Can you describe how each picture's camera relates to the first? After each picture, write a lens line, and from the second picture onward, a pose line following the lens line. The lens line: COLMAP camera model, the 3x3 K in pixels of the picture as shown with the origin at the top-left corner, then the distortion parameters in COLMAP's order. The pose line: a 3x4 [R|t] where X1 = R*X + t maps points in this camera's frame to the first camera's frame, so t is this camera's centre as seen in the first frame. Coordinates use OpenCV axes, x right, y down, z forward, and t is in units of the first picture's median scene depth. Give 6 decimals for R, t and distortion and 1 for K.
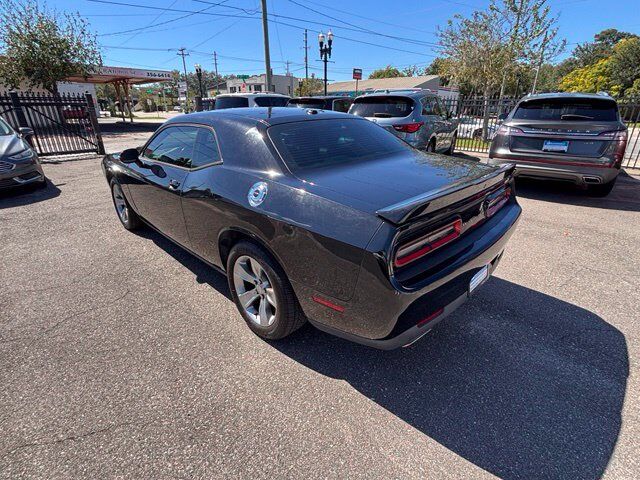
lens RADIAL K [[319.0, 0, 322.5], [0, 319.0, 237.9], [0, 0, 1]] dist [-0.015337, 0.009926]
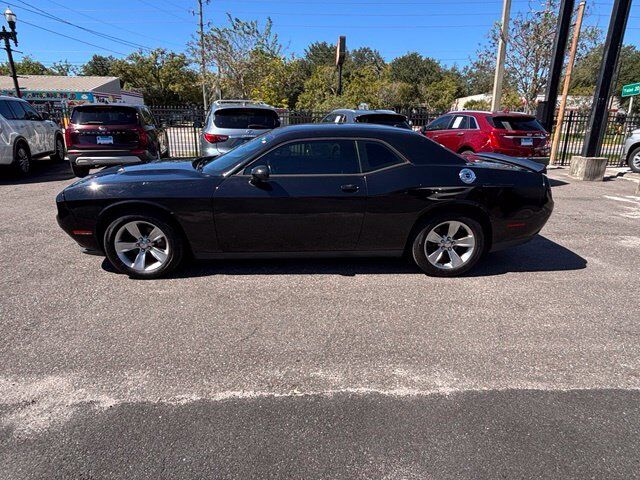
lens RADIAL K [[380.1, 0, 316.9], [0, 380.1, 239.9], [0, 0, 1]] dist [-0.000835, -0.001819]
pose [[0.675057, -0.218273, 0.704738, -0.212805], [0.268196, 0.962483, 0.041201, -0.010672], [-0.687291, 0.161195, 0.708271, 0.019161]]
